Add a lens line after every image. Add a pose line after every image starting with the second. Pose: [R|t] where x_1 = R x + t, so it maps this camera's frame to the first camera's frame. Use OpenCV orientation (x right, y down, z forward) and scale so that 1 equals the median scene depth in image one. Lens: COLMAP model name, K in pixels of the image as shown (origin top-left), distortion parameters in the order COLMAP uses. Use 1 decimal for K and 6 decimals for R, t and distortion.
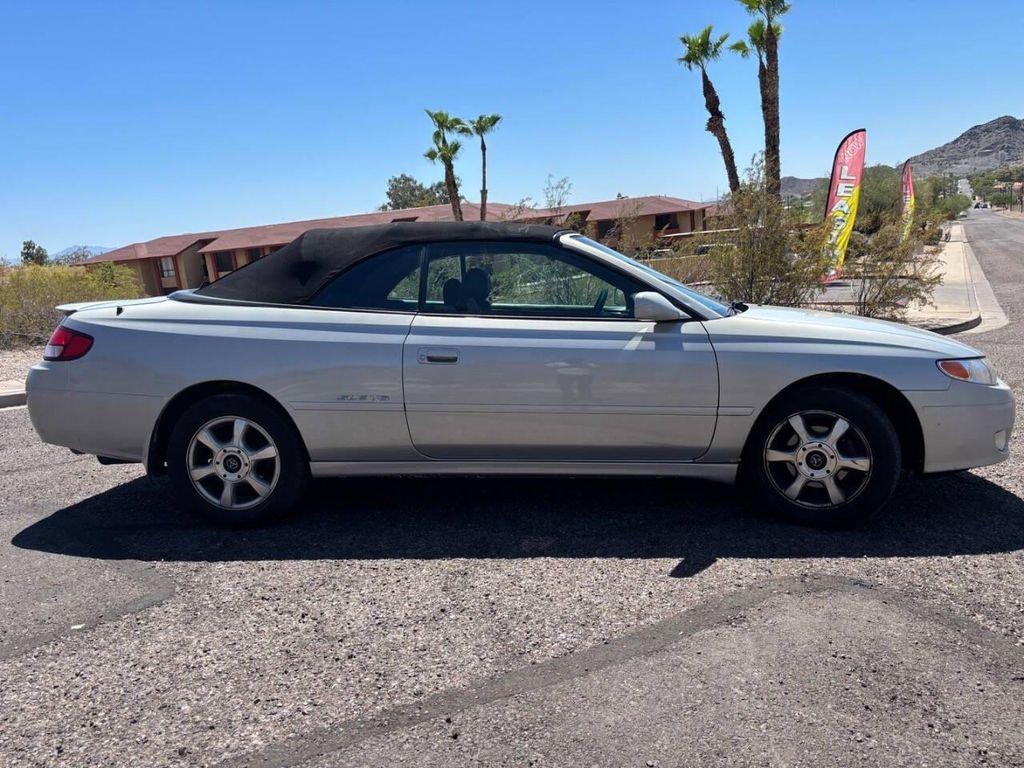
lens RADIAL K [[774.7, 0, 517.0], [0, 774.7, 381.0], [0, 0, 1]] dist [0.034967, -0.033649]
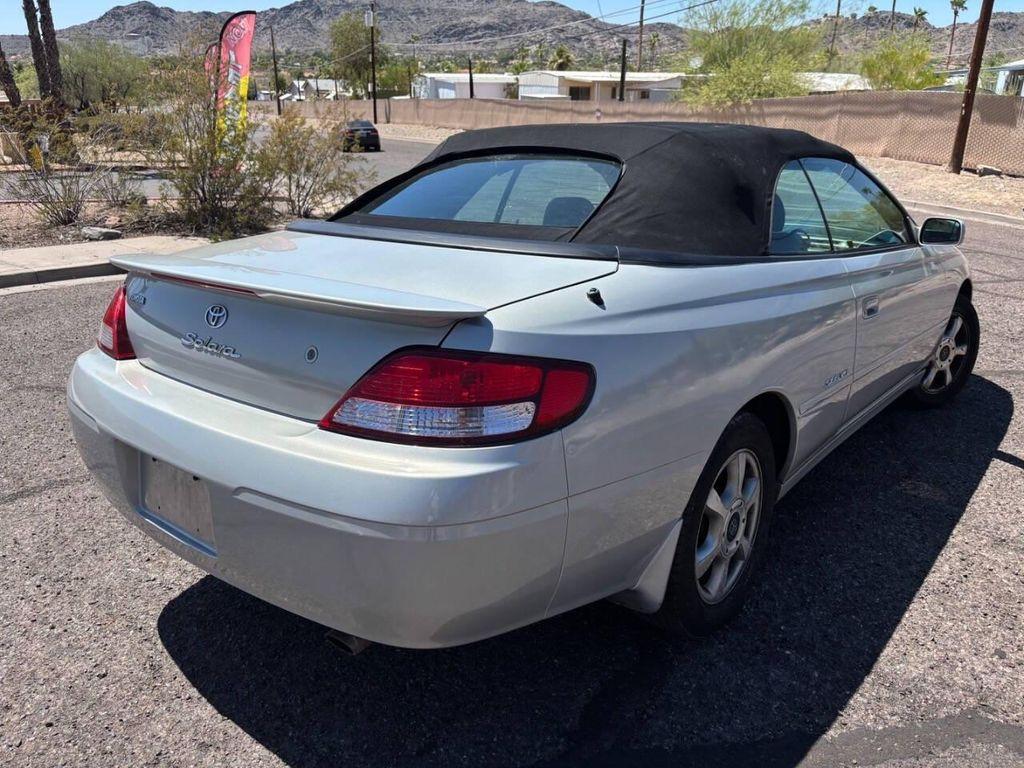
lens RADIAL K [[774.7, 0, 508.7], [0, 774.7, 377.9], [0, 0, 1]] dist [0.034967, -0.033649]
pose [[0.583685, -0.198543, 0.787332, -0.926561], [0.088997, 0.979446, 0.181011, -0.134171], [-0.807088, -0.035583, 0.589358, 0.785994]]
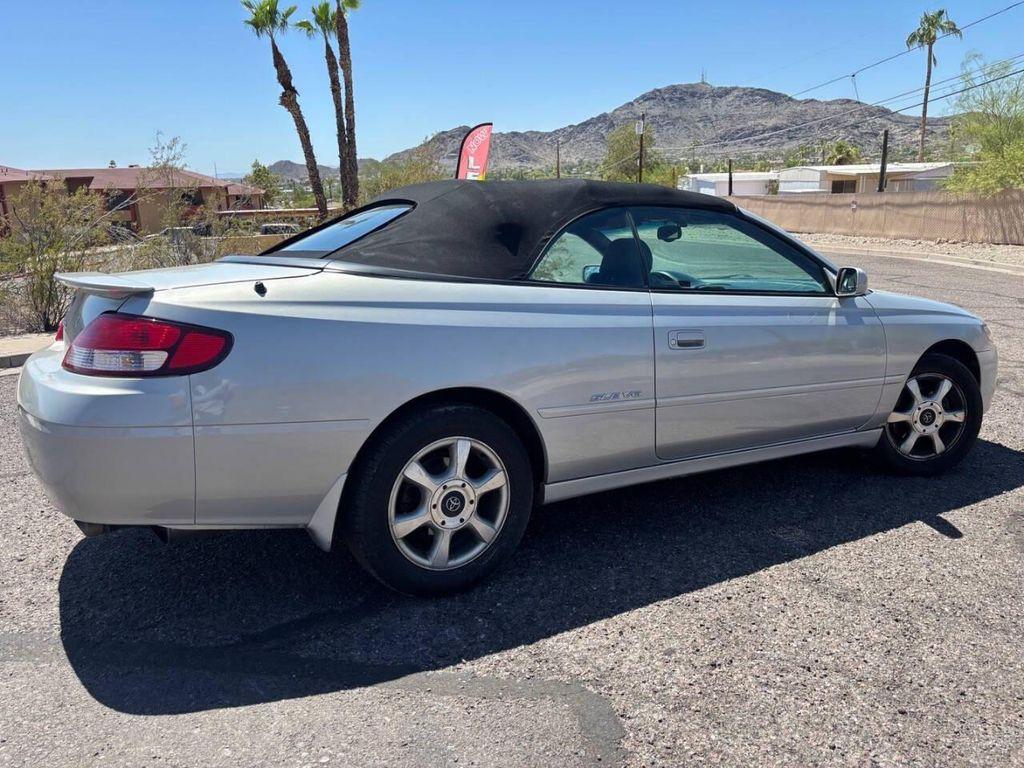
lens RADIAL K [[774.7, 0, 518.4], [0, 774.7, 376.5], [0, 0, 1]] dist [0.034967, -0.033649]
pose [[0.818287, -0.067891, 0.570787, -0.712842], [0.058669, 0.997679, 0.034559, -0.030842], [-0.571809, 0.005208, 0.820371, 0.384168]]
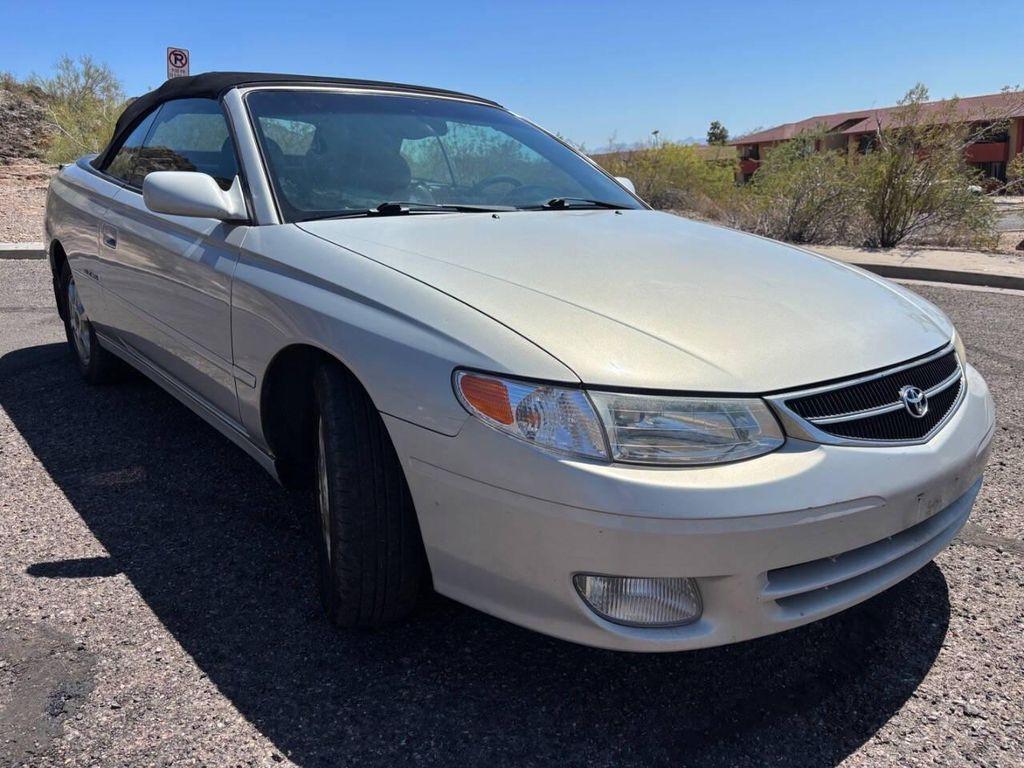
lens RADIAL K [[774.7, 0, 518.9], [0, 774.7, 393.3], [0, 0, 1]] dist [0.034967, -0.033649]
pose [[0.693632, 0.241966, -0.678474, 0.805641], [-0.133229, 0.968738, 0.209277, -0.101479], [0.707901, -0.054769, 0.704185, 0.667750]]
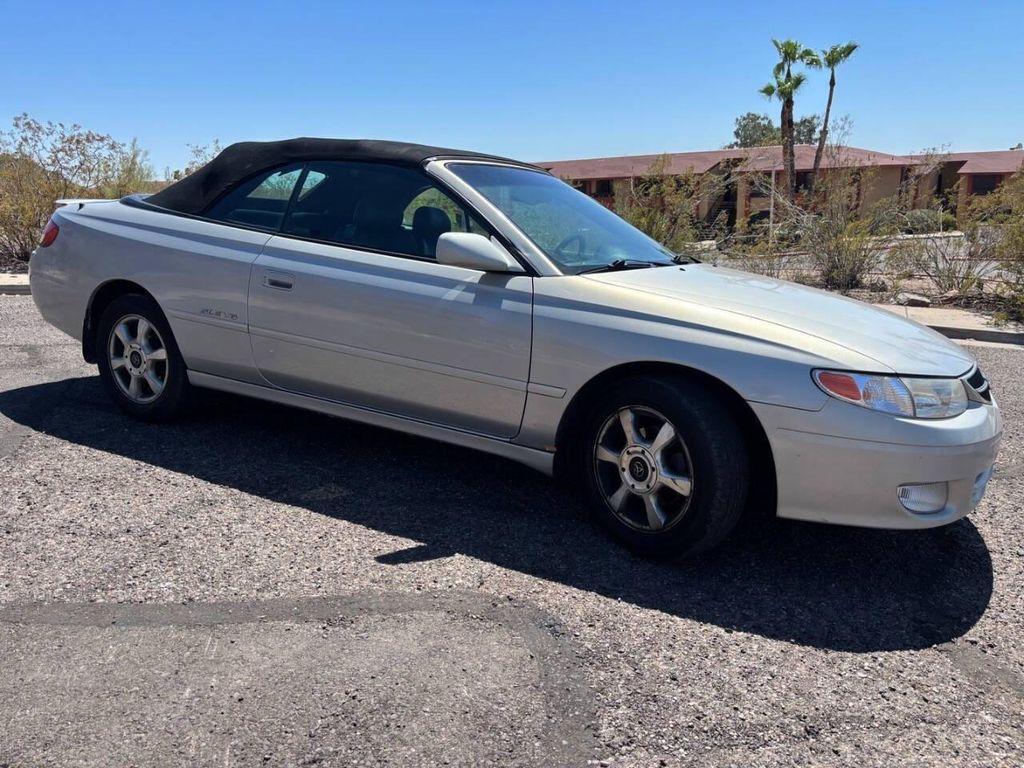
lens RADIAL K [[774.7, 0, 520.8], [0, 774.7, 388.3], [0, 0, 1]] dist [0.034967, -0.033649]
pose [[0.908317, 0.171038, -0.381714, 0.532230], [-0.138625, 0.984095, 0.111084, -0.047359], [0.394643, -0.047984, 0.917581, 0.221935]]
